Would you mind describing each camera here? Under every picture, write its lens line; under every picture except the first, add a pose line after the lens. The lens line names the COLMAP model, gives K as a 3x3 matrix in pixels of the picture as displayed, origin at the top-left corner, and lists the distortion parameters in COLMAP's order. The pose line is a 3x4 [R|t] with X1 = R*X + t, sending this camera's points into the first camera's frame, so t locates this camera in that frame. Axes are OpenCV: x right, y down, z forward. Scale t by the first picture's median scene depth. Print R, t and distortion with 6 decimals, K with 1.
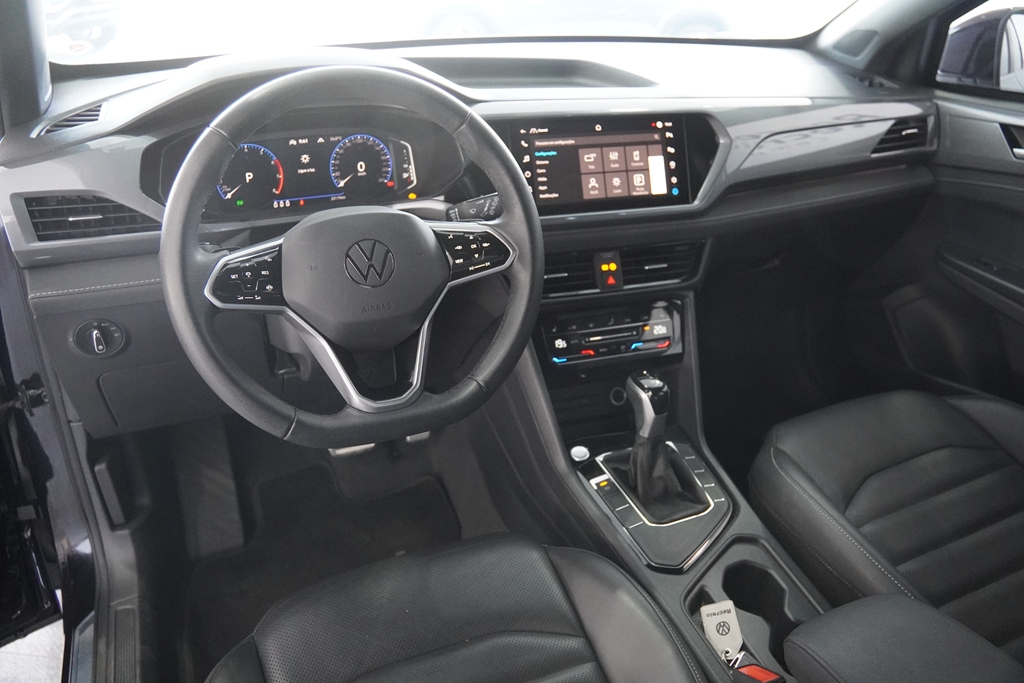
lens RADIAL K [[759.1, 0, 513.9], [0, 759.1, 339.0], [0, 0, 1]] dist [-0.120579, 0.075936]
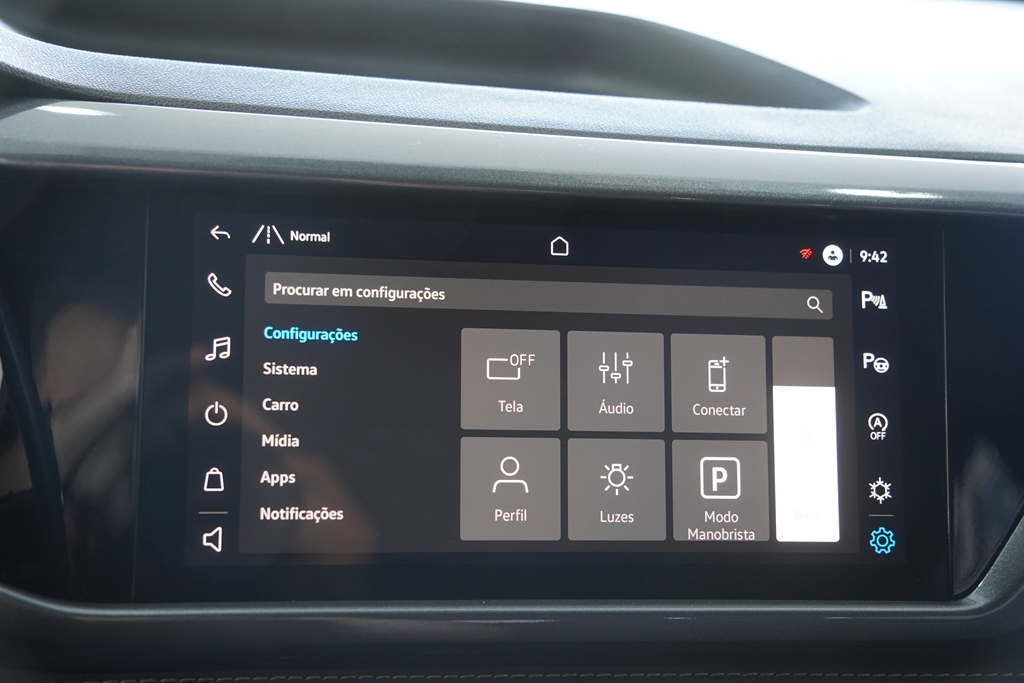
lens RADIAL K [[1489.2, 0, 513.4], [0, 1489.2, 345.6], [0, 0, 1]] dist [0.234749, 0.000000]
pose [[0.987652, 0.102155, -0.118776, 0.156885], [-0.122776, 0.975641, -0.181800, -0.161469], [0.097310, 0.194138, 0.976136, 0.537215]]
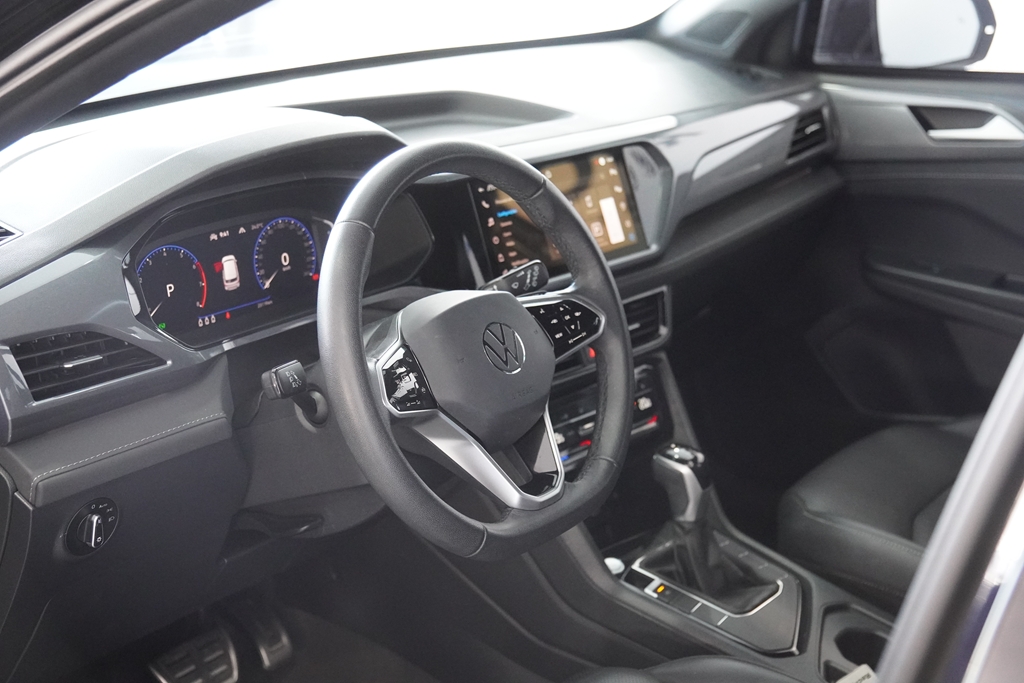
lens RADIAL K [[1489.2, 0, 514.4], [0, 1489.2, 348.8], [0, 0, 1]] dist [0.234749, 0.000000]
pose [[0.882553, -0.165962, 0.439950, -0.681541], [0.225965, 0.970216, -0.087299, 0.042951], [-0.412359, 0.176460, 0.893769, -0.433618]]
